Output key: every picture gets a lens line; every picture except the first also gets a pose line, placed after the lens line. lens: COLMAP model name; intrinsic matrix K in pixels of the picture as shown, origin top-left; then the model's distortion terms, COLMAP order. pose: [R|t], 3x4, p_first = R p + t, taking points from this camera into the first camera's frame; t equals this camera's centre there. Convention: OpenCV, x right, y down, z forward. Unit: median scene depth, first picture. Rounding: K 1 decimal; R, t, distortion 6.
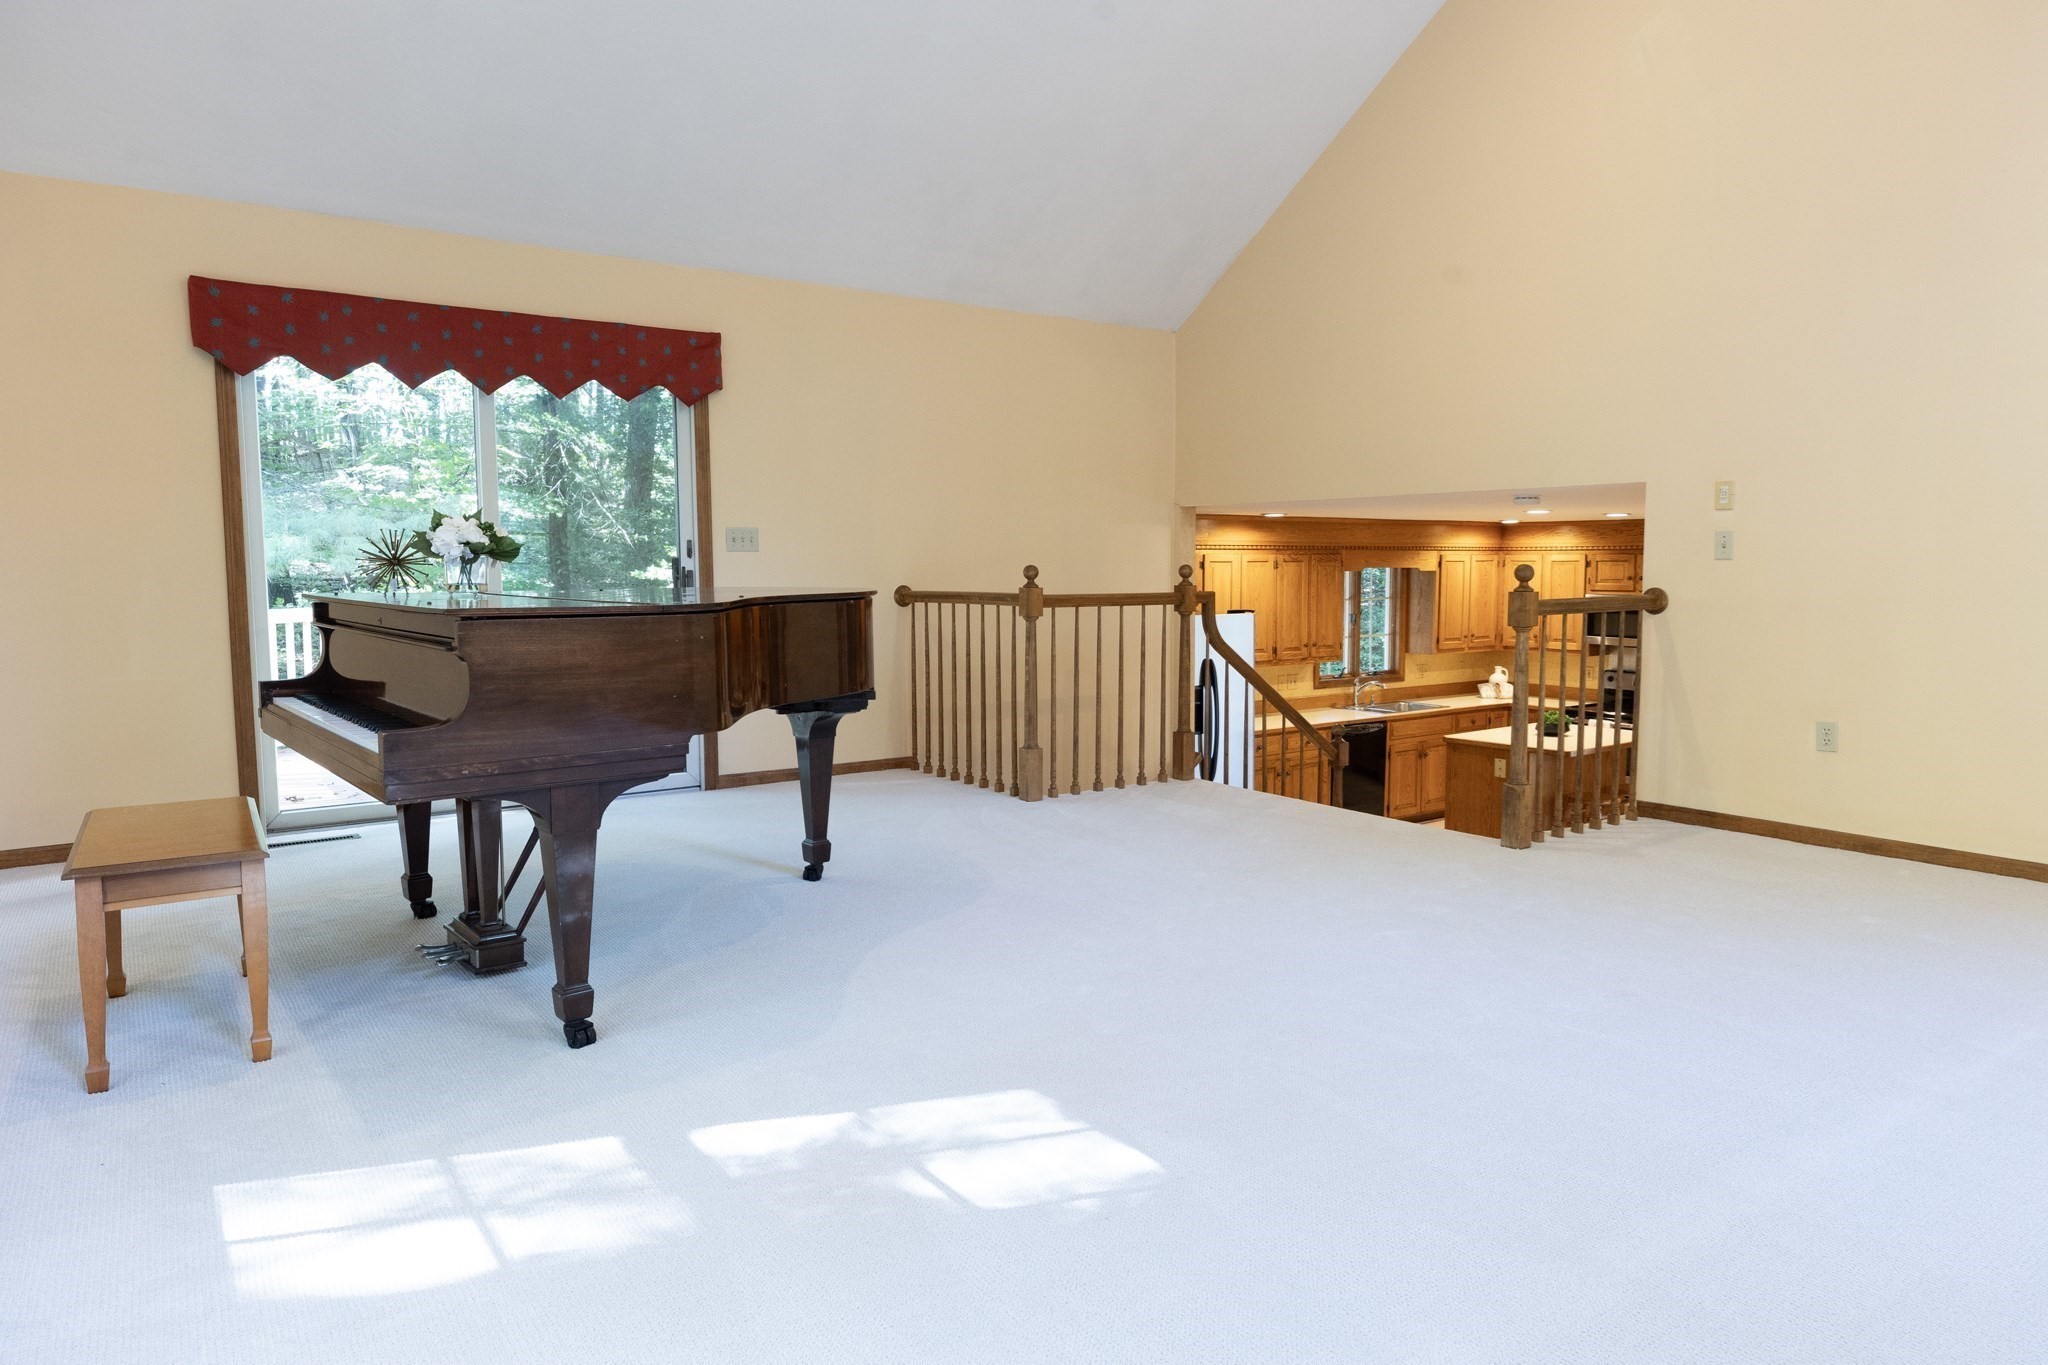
lens RADIAL K [[1276.9, 0, 1024.0], [0, 1276.9, 682.5], [0, 0, 1]] dist [0.001187, 0.001260]
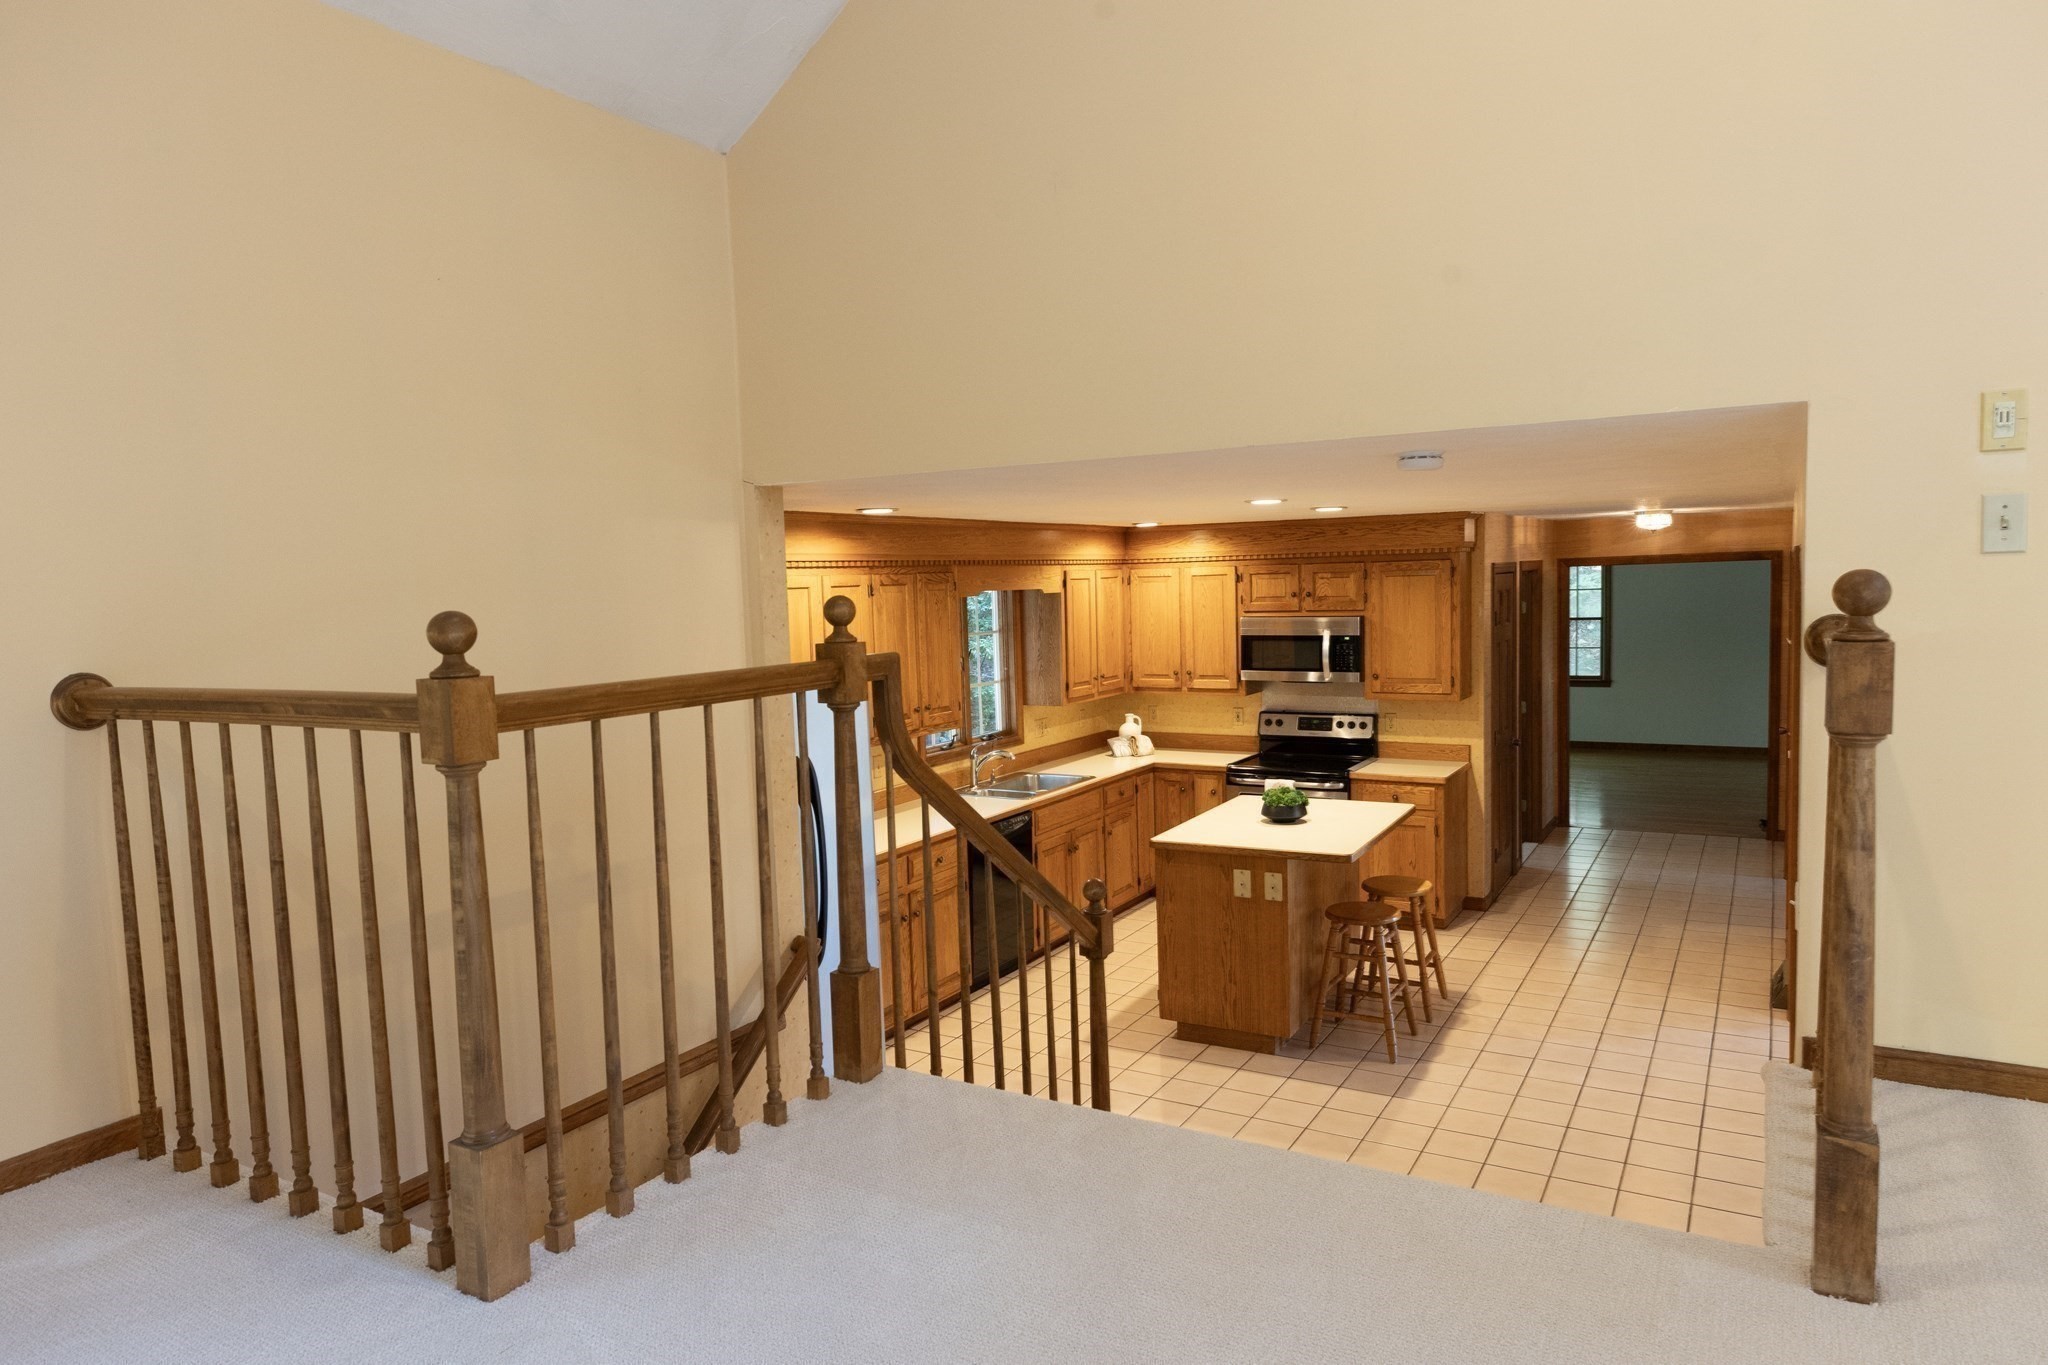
lens RADIAL K [[1276.9, 0, 1024.0], [0, 1276.9, 682.5], [0, 0, 1]] dist [0.001187, 0.001260]
pose [[0.913091, -0.058094, 0.403596, 0.003678], [0.066061, 0.997799, -0.005831, -0.035209], [-0.402368, 0.031986, 0.914919, 0.361844]]
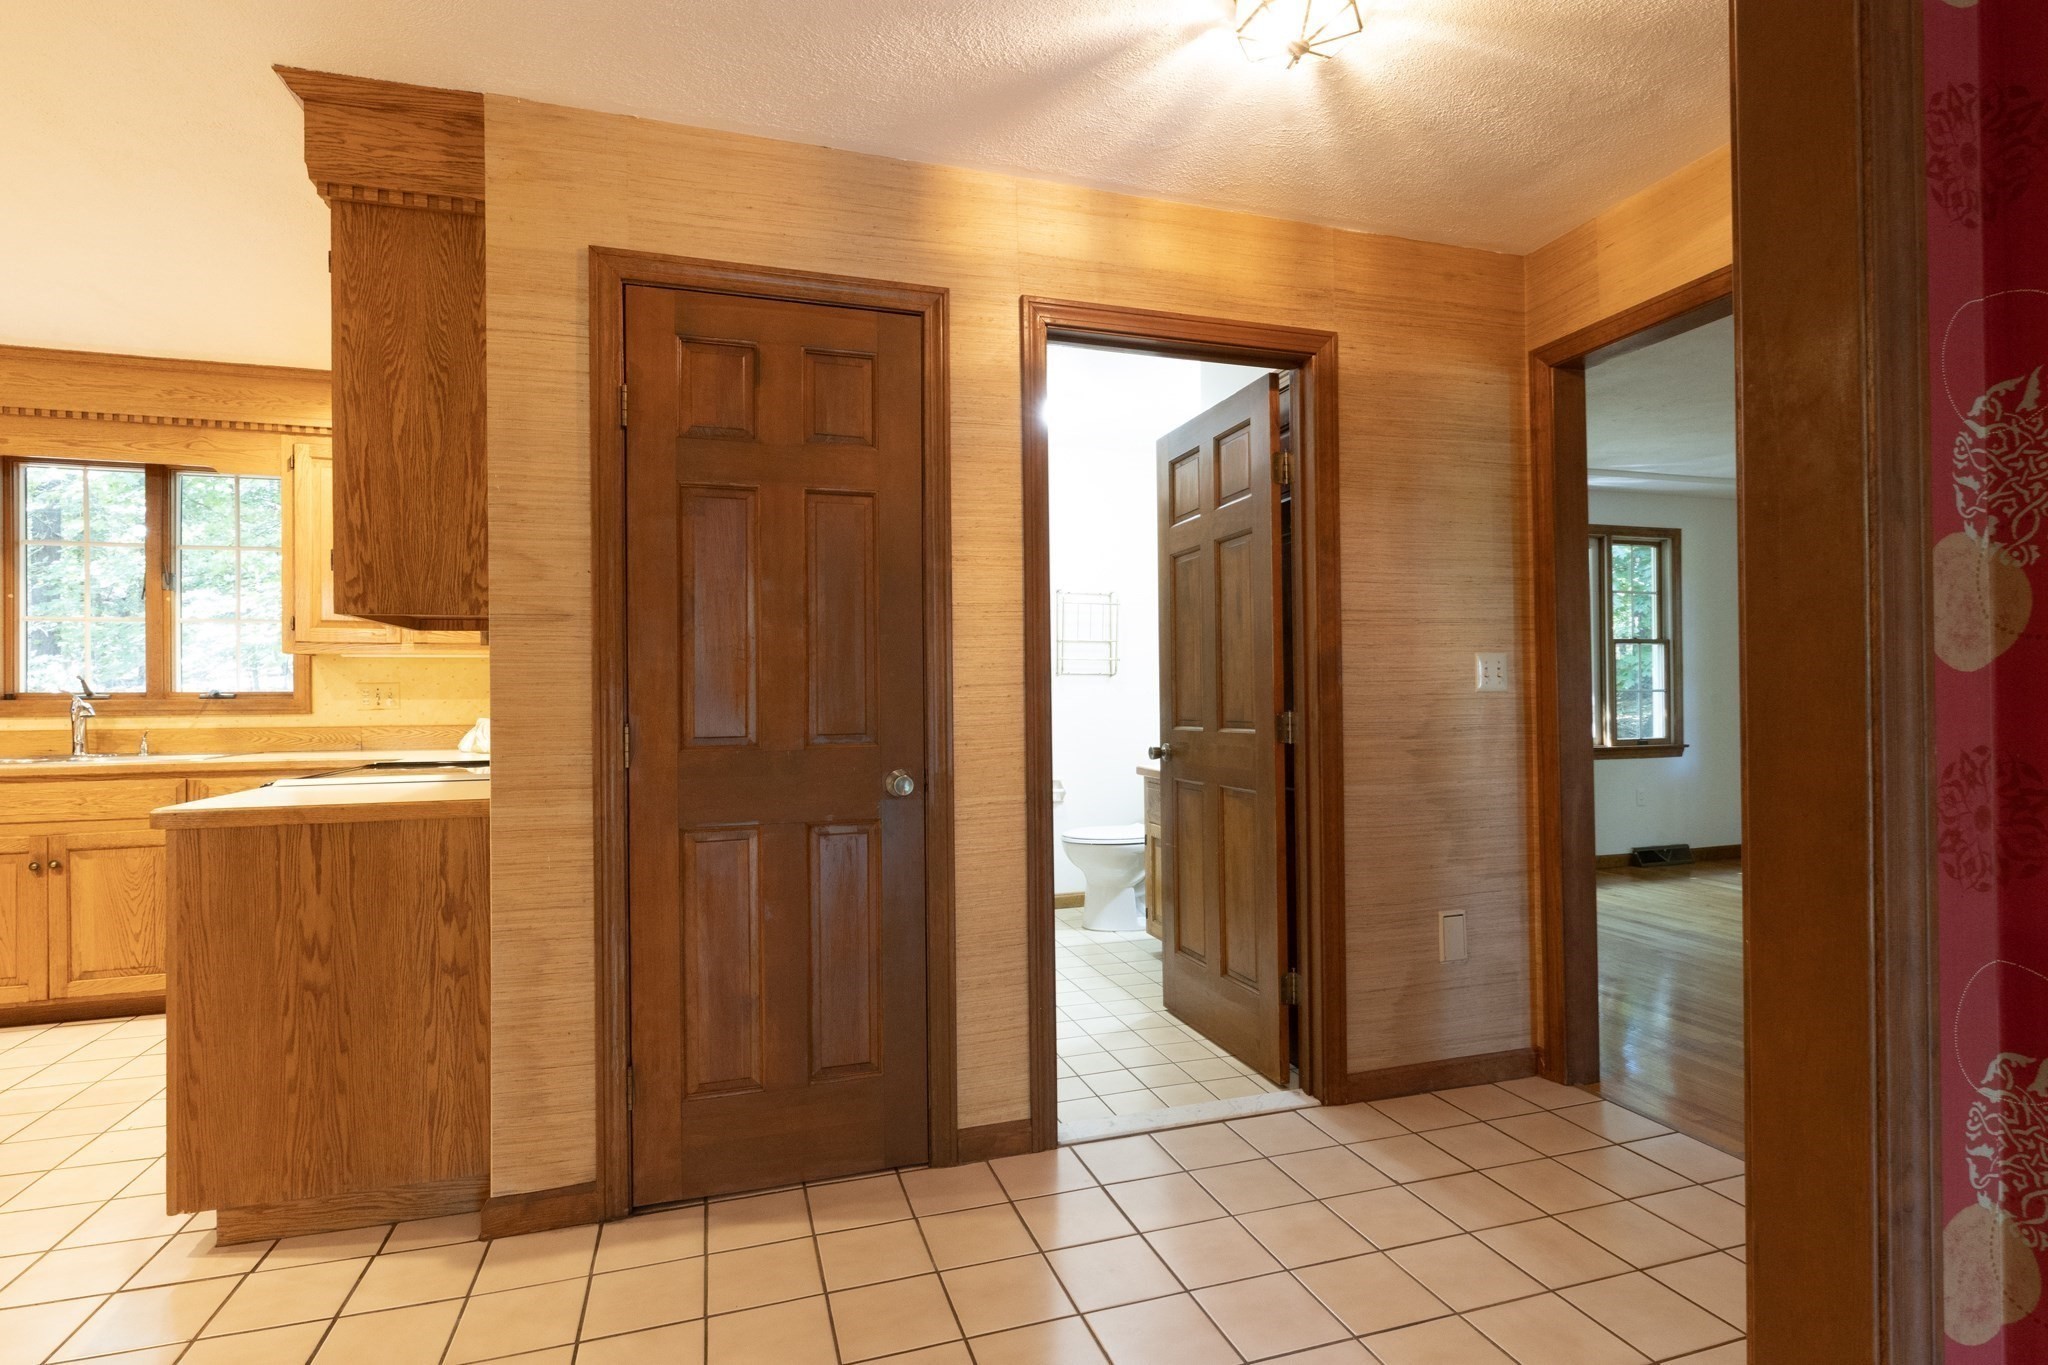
lens RADIAL K [[990.5, 0, 1024.0], [0, 990.5, 682.5], [0, 0, 1]] dist [-0.003092, -0.000335]
pose [[0.952929, -0.005947, -0.303135, 0.749390], [-0.025933, 0.994545, -0.101034, 0.020361], [0.302083, 0.104140, 0.947576, 0.797282]]
